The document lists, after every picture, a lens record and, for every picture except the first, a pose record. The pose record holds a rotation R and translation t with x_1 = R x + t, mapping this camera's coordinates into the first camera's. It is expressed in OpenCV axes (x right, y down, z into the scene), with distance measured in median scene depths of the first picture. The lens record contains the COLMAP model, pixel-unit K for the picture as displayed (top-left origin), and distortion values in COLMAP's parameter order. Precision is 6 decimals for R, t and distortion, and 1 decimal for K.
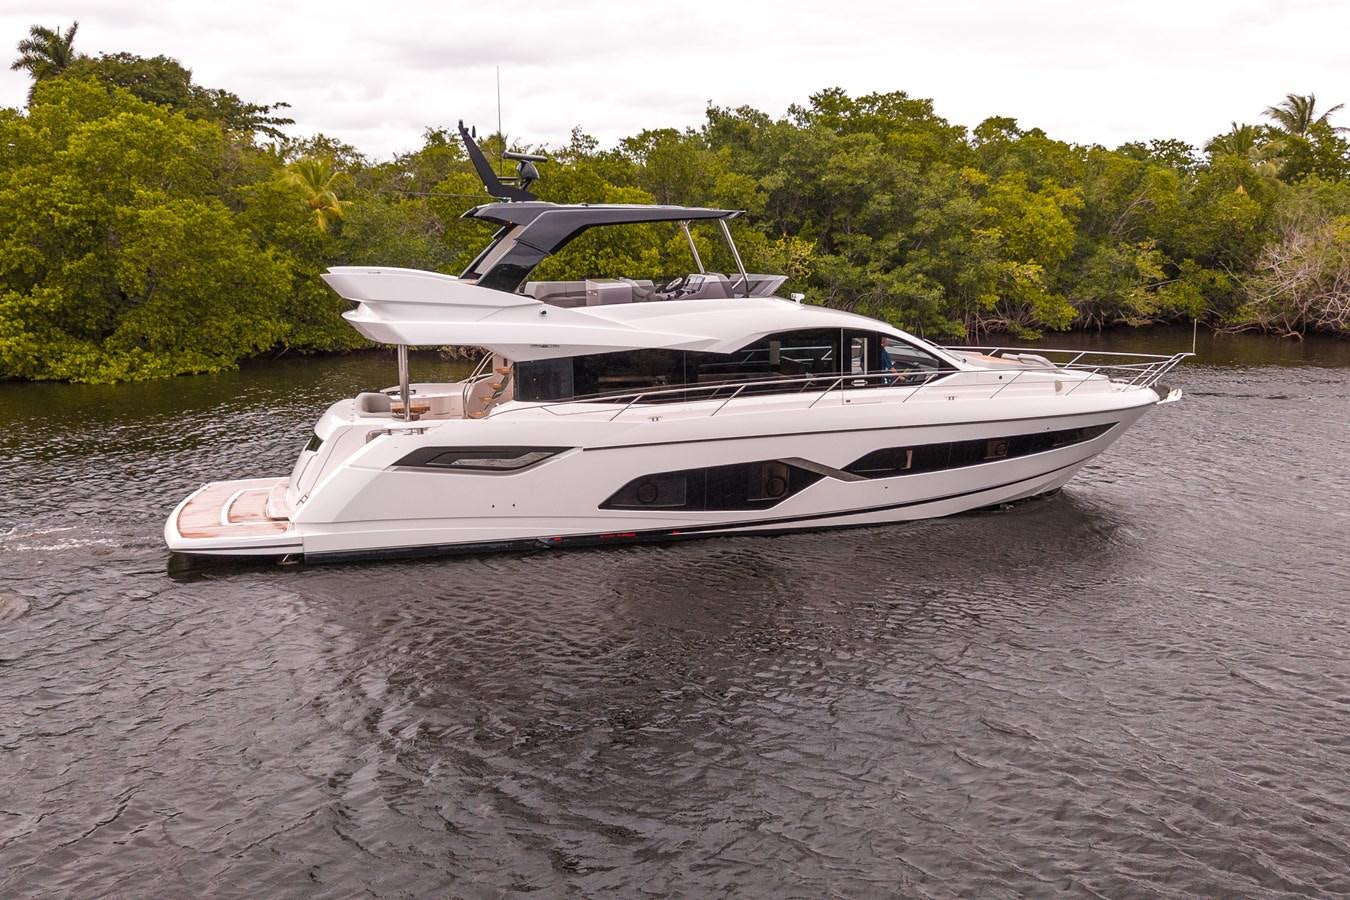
lens RADIAL K [[1194.3, 0, 701.1], [0, 1194.3, 452.9], [0, 0, 1]] dist [0.108541, -0.110725]
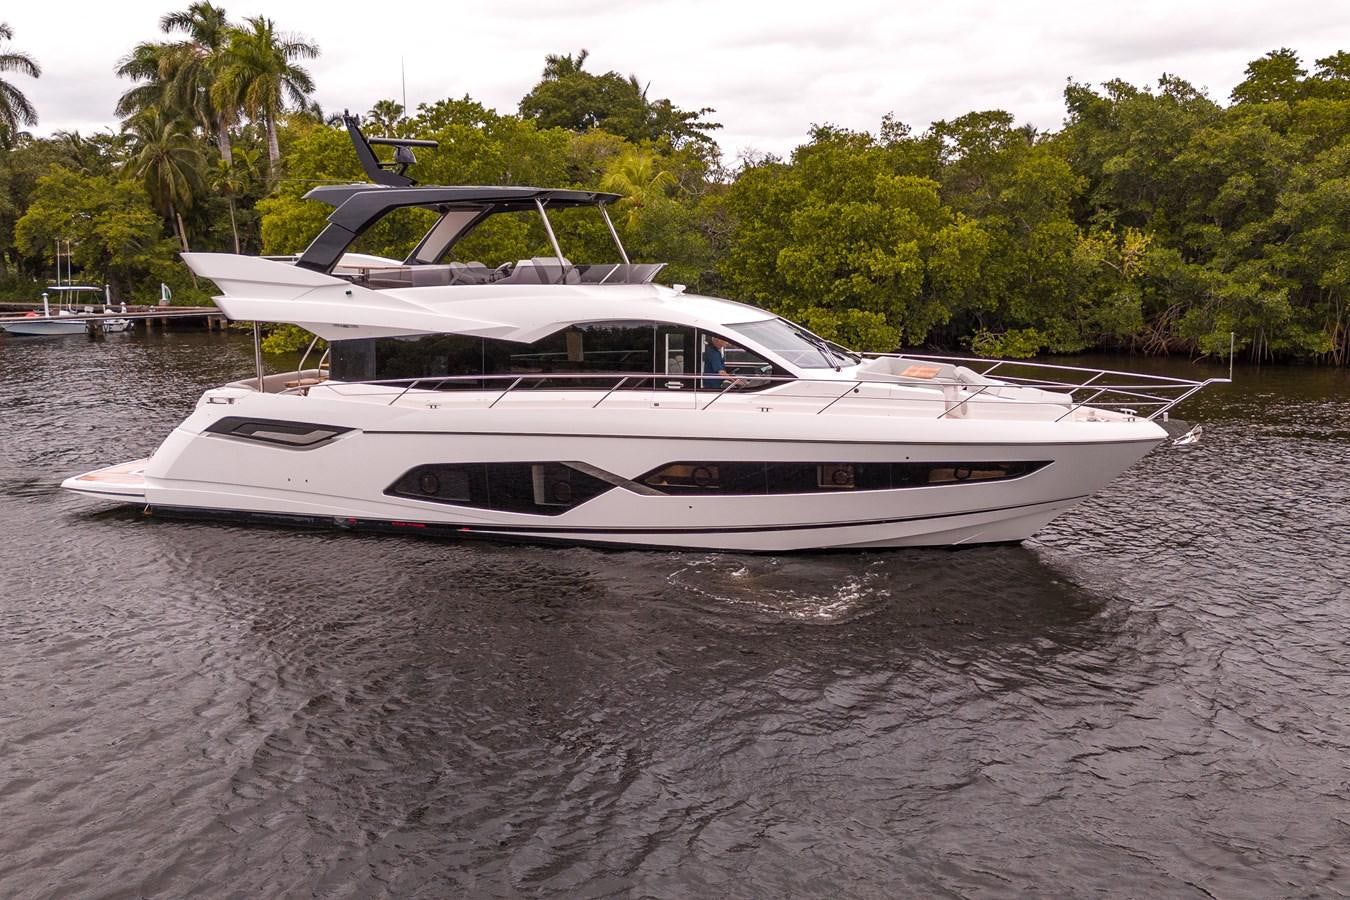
lens RADIAL K [[1194.3, 0, 701.1], [0, 1194.3, 452.9], [0, 0, 1]] dist [0.108541, -0.110725]
pose [[0.873431, 0.088849, -0.478773, 0.247338], [-0.089331, 0.995763, 0.021822, -0.012778], [0.478684, 0.023710, 0.877667, 0.103496]]
